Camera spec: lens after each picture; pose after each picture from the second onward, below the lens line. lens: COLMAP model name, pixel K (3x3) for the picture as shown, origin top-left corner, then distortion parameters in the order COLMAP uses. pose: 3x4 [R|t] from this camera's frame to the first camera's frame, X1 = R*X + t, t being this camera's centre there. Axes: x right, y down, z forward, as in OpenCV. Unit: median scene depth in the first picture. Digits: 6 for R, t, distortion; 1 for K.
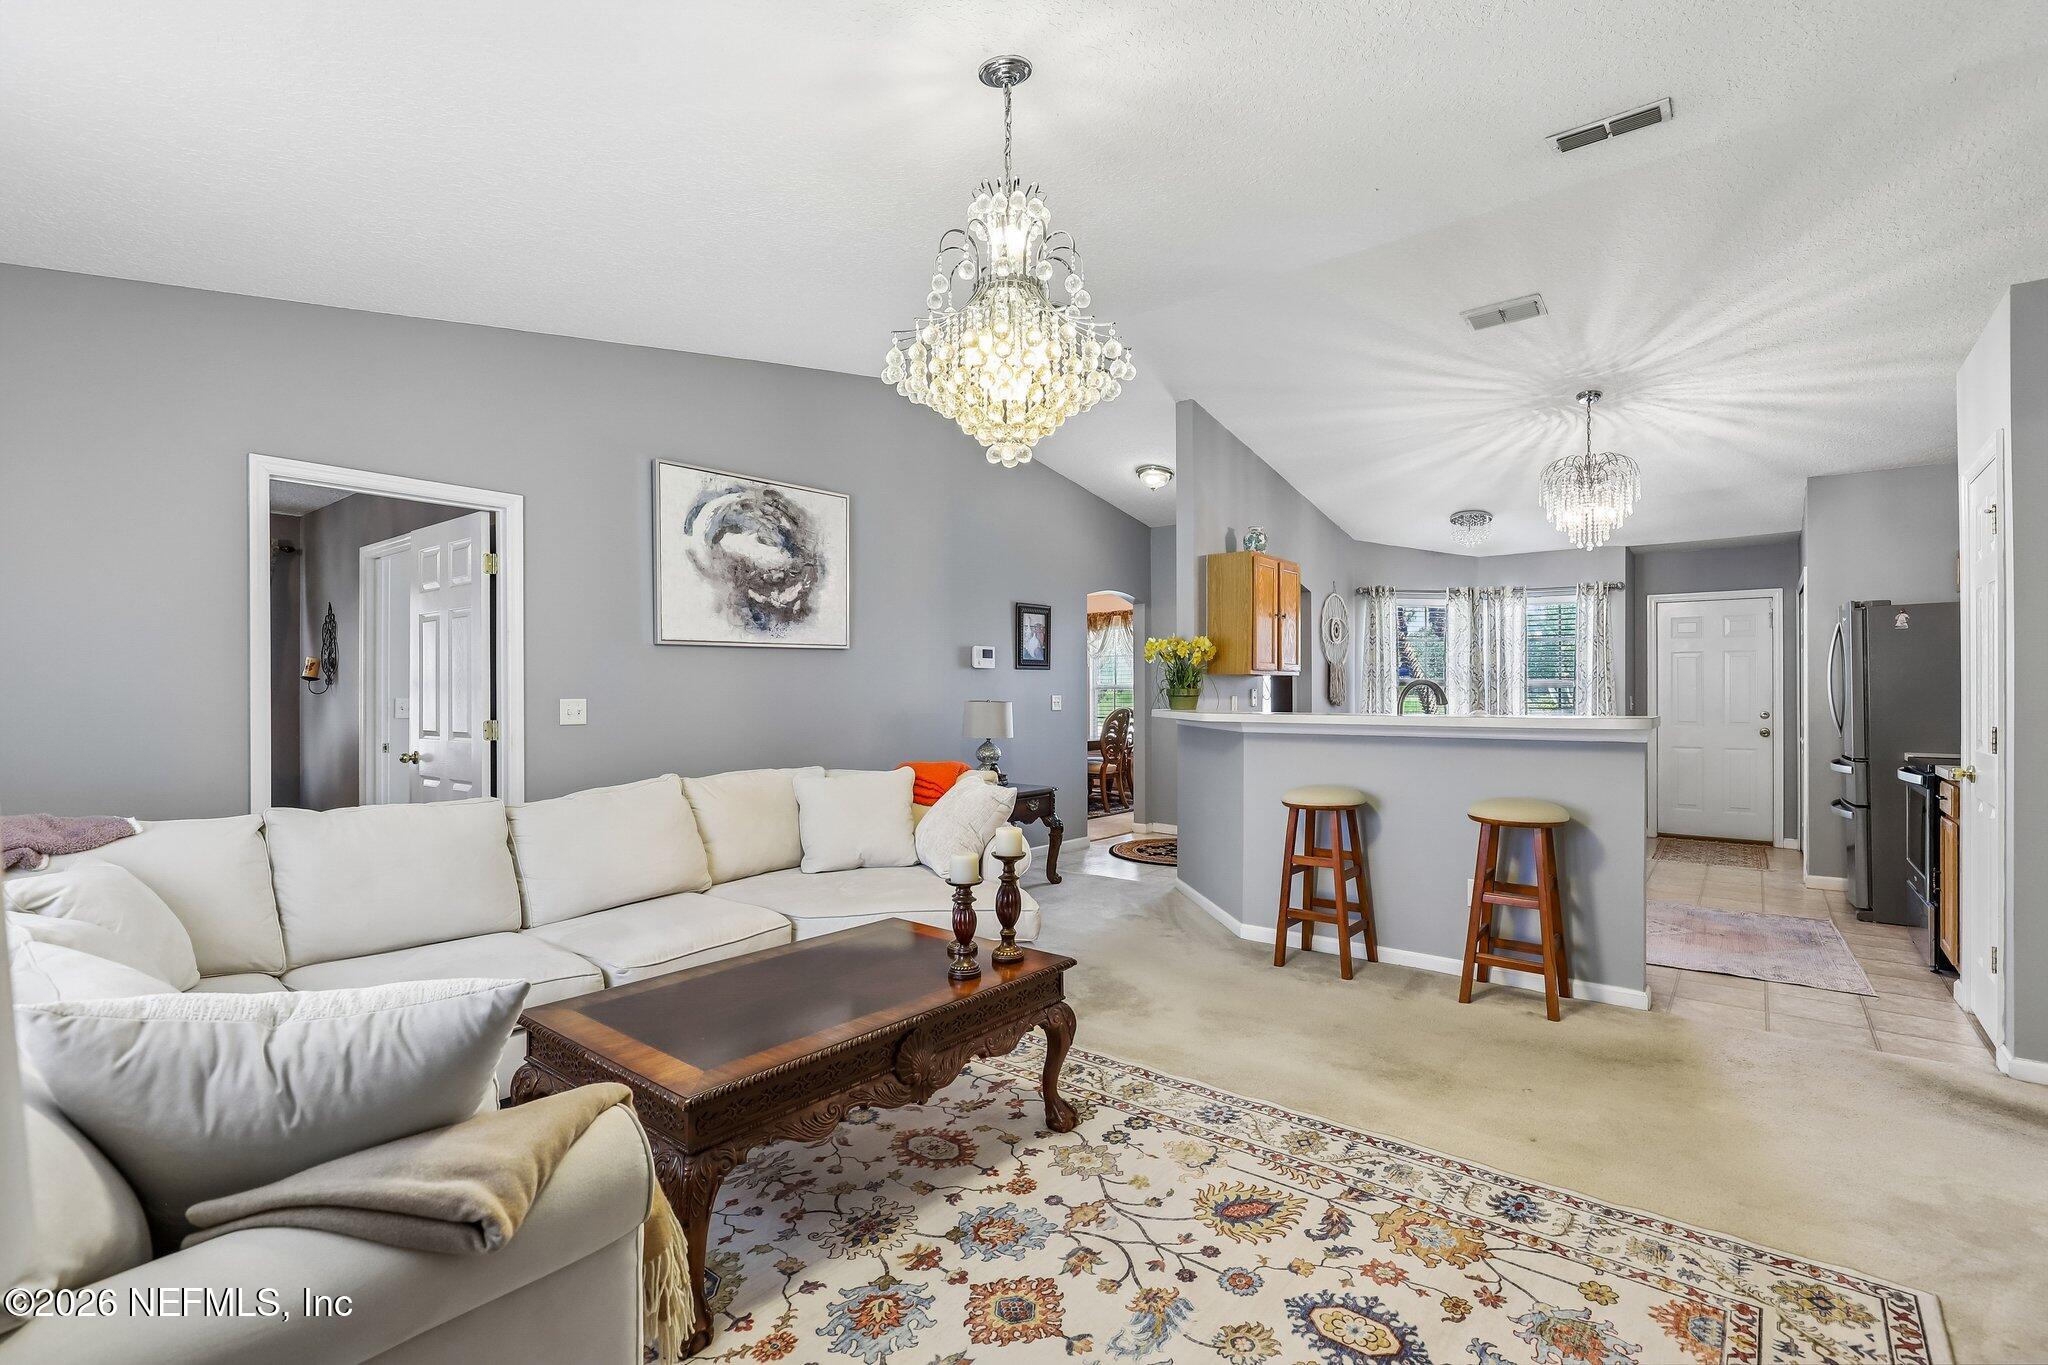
lens RADIAL K [[921.6, 0, 1034.0], [0, 921.6, 691.1], [0, 0, 1]] dist [-0.000972, -0.000550]
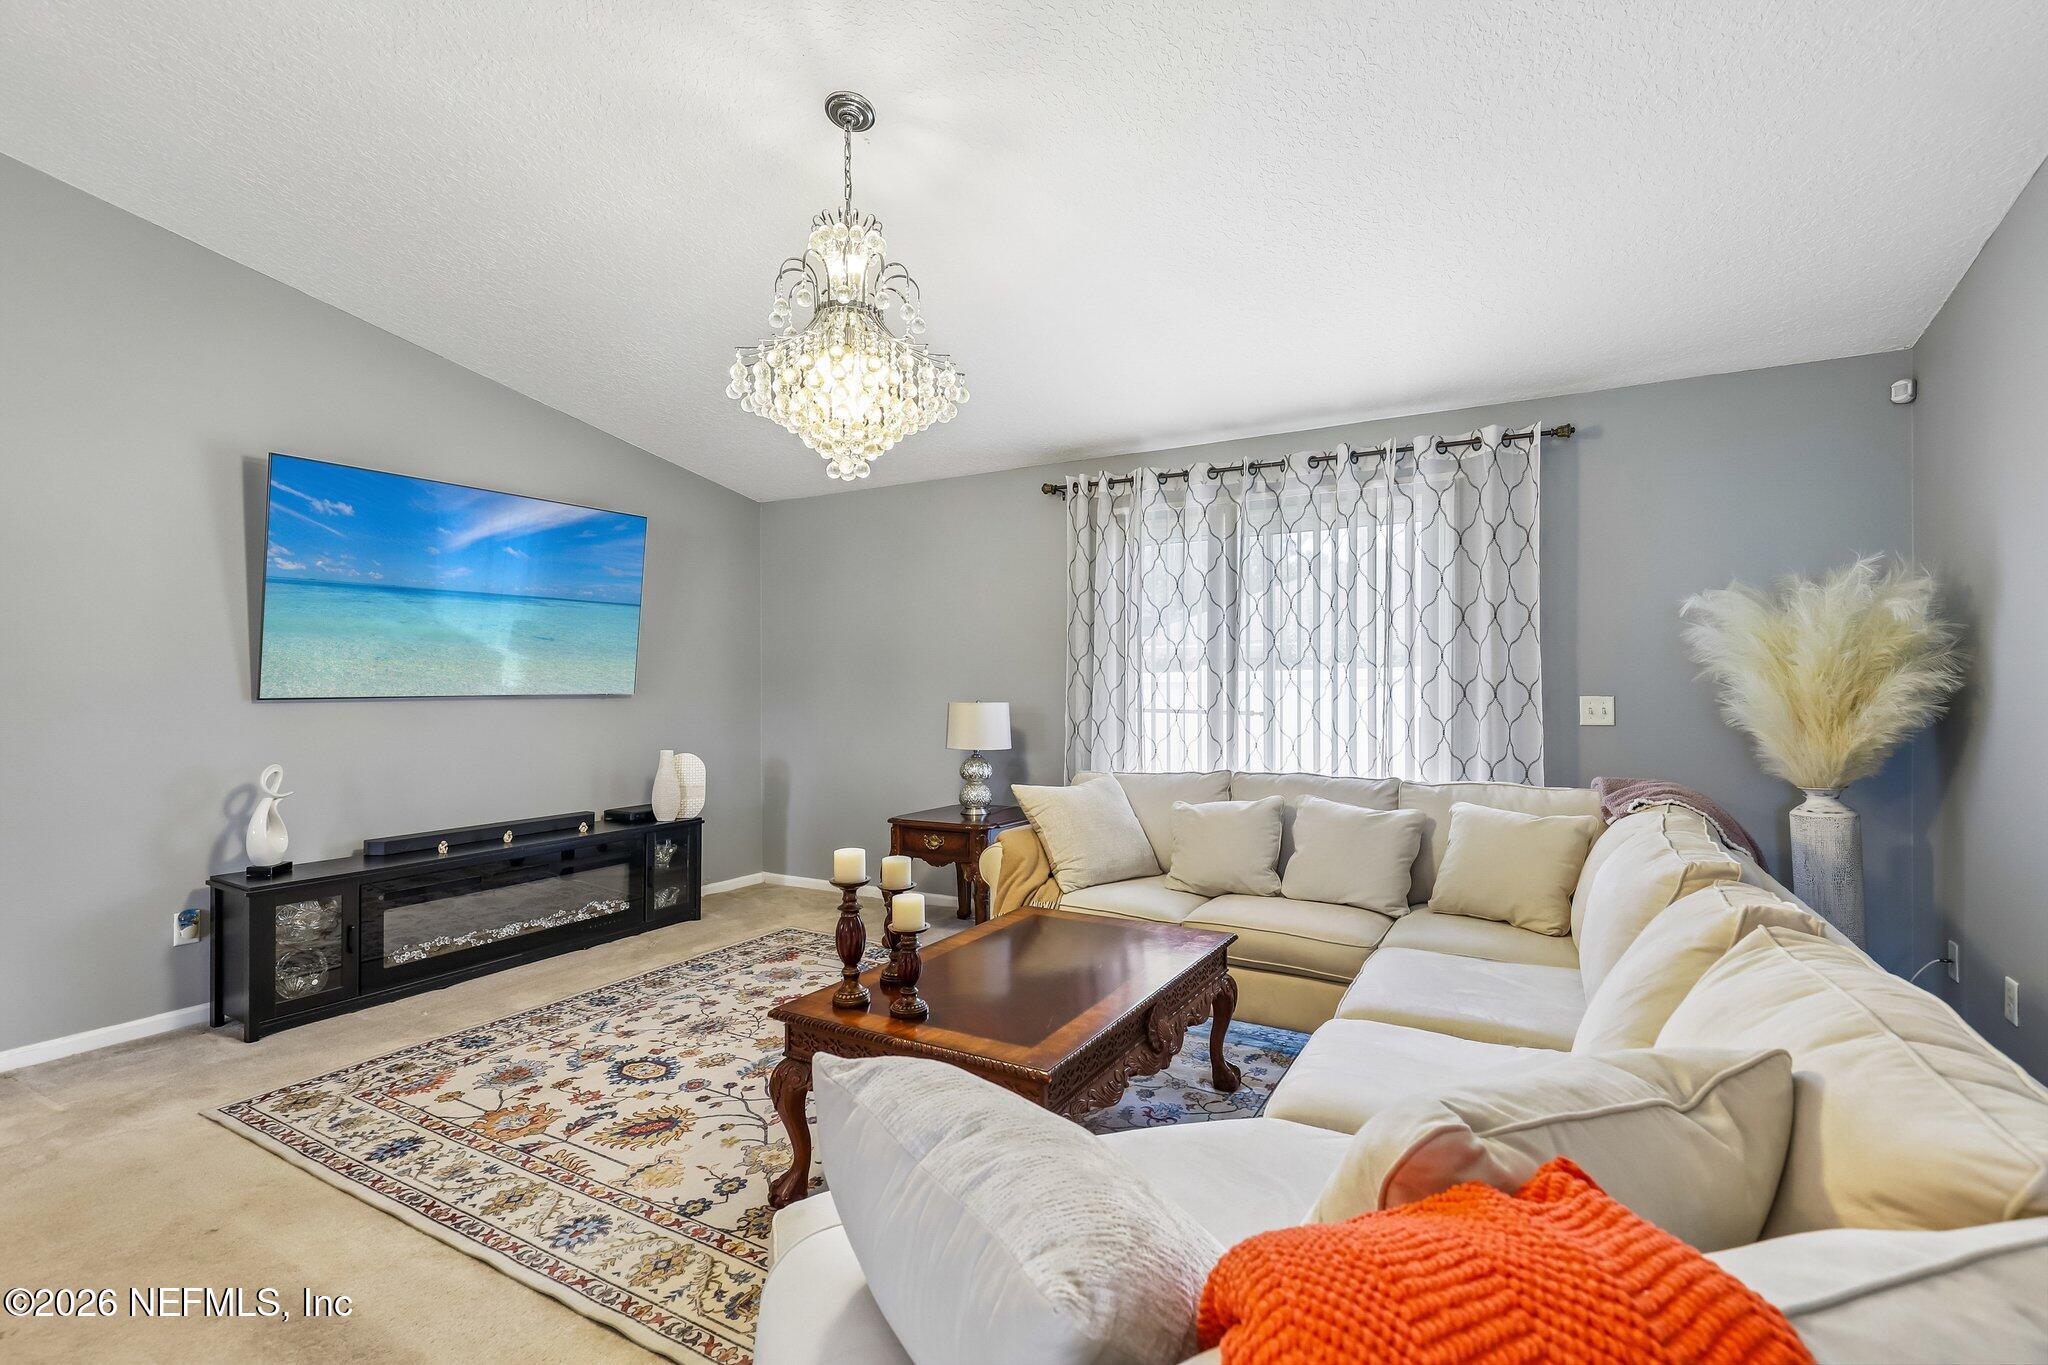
lens RADIAL K [[921.6, 0, 1034.0], [0, 921.6, 691.1], [0, 0, 1]] dist [-0.000972, -0.000550]
pose [[-0.986587, 0.005396, -0.163150, -0.031546], [0.005338, 0.999985, 0.000797, 0.000528], [0.163151, -0.000084, -0.986601, 1.033881]]
